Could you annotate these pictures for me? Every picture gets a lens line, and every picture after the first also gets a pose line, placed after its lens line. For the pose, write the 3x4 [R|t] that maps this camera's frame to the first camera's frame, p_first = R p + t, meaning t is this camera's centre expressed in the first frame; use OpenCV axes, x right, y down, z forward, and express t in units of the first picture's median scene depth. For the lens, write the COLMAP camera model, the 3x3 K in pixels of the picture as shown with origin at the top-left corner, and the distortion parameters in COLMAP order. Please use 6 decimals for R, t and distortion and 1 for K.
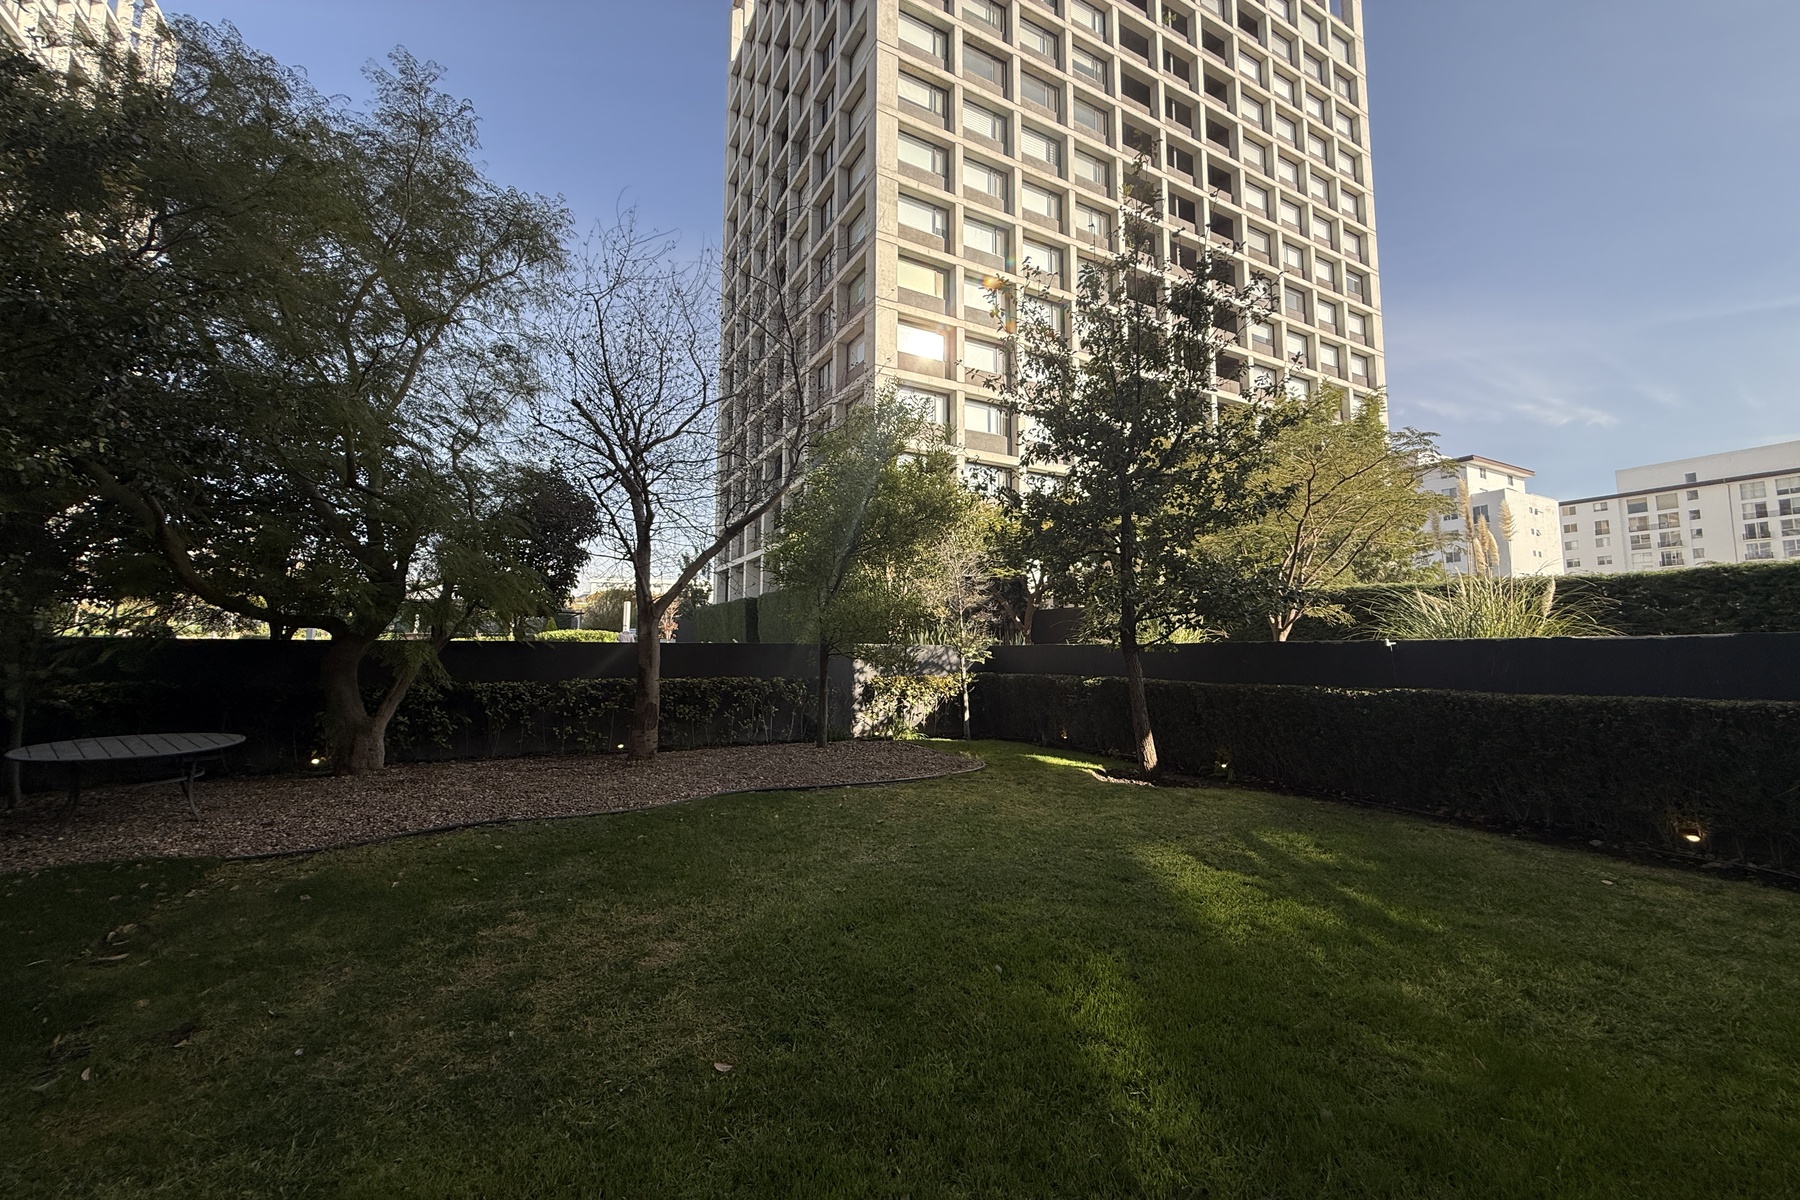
lens RADIAL K [[710.4, 0, 900.0], [0, 710.4, 600.0], [0, 0, 1]] dist [0.001079, 0.000022]
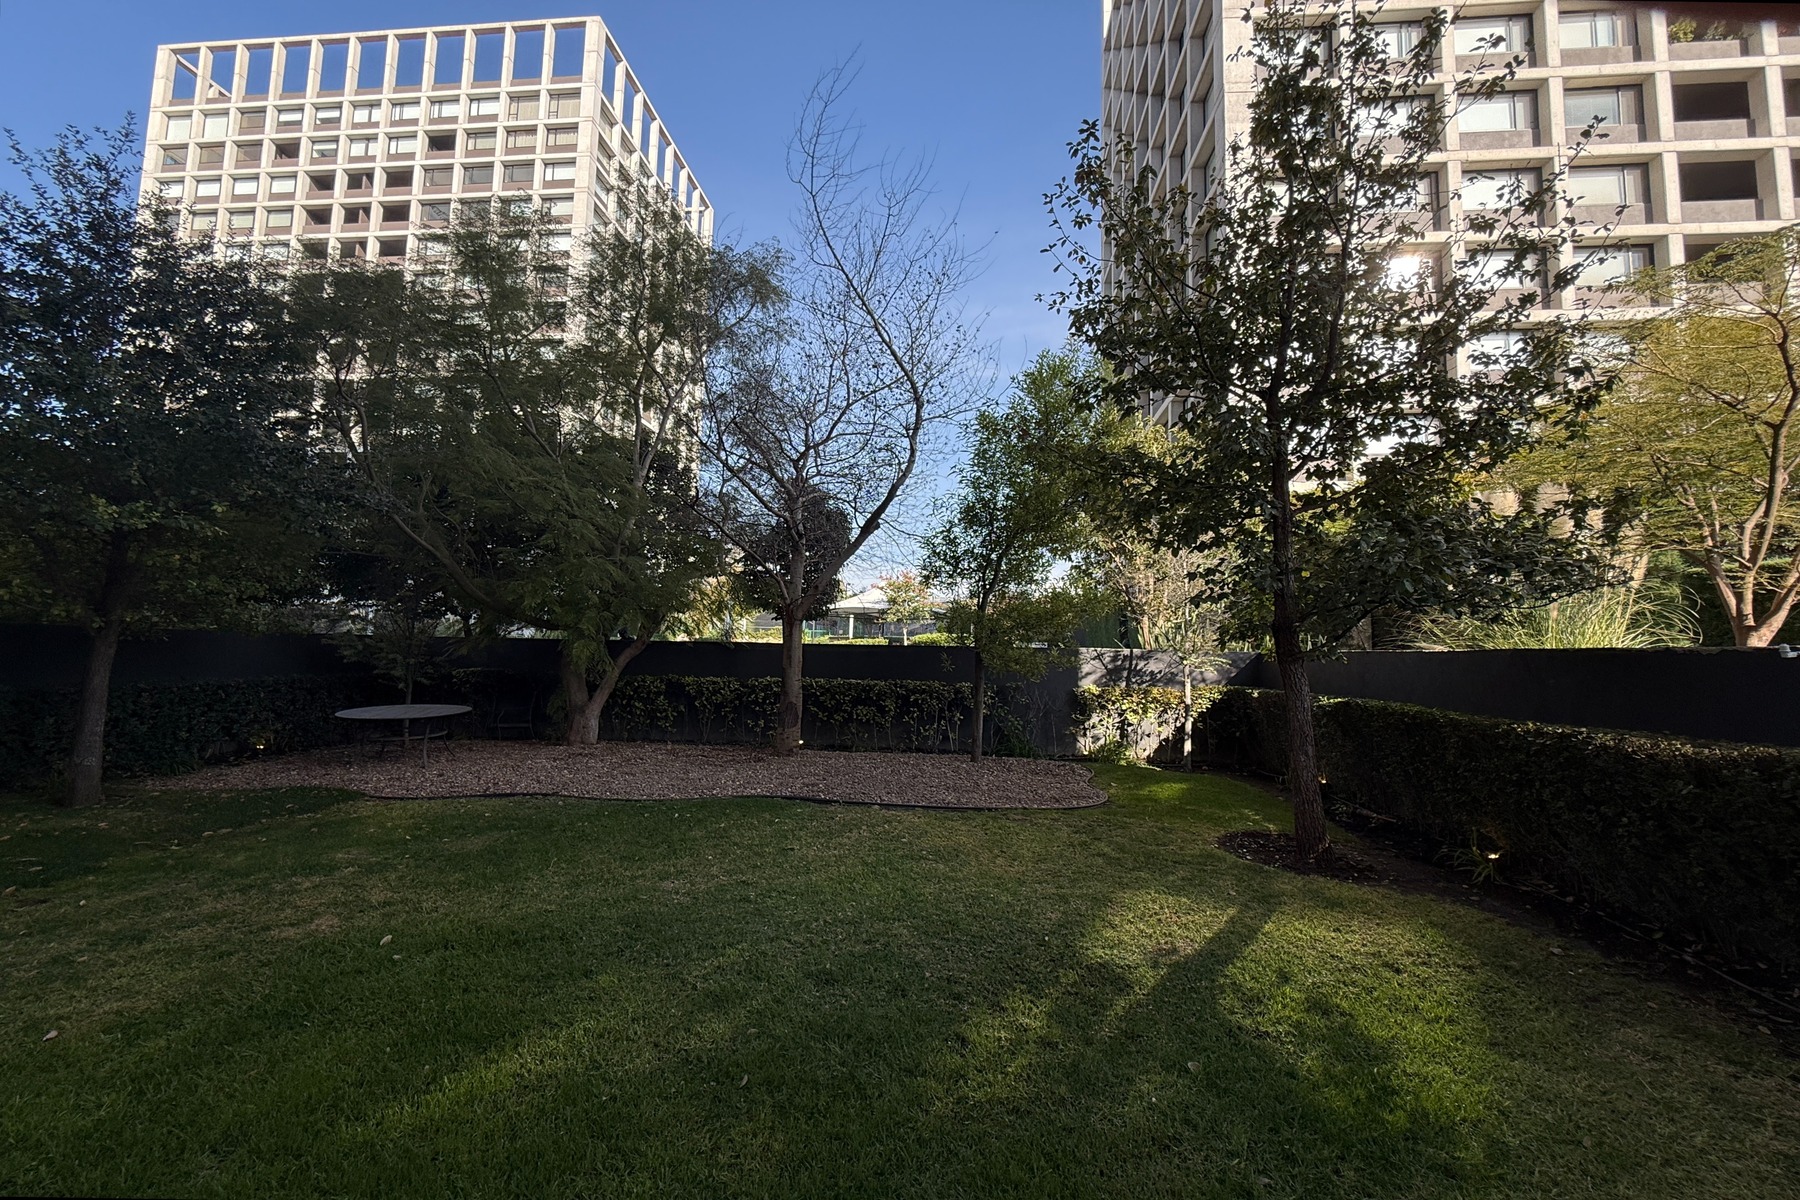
lens RADIAL K [[733.1, 0, 900.0], [0, 733.1, 600.0], [0, 0, 1]] dist [-0.001802, -0.000039]
pose [[0.832409, -0.026694, -0.553519, 0.400717], [0.023561, 0.999641, -0.012776, 0.017676], [0.553661, -0.002406, 0.832739, 0.228842]]
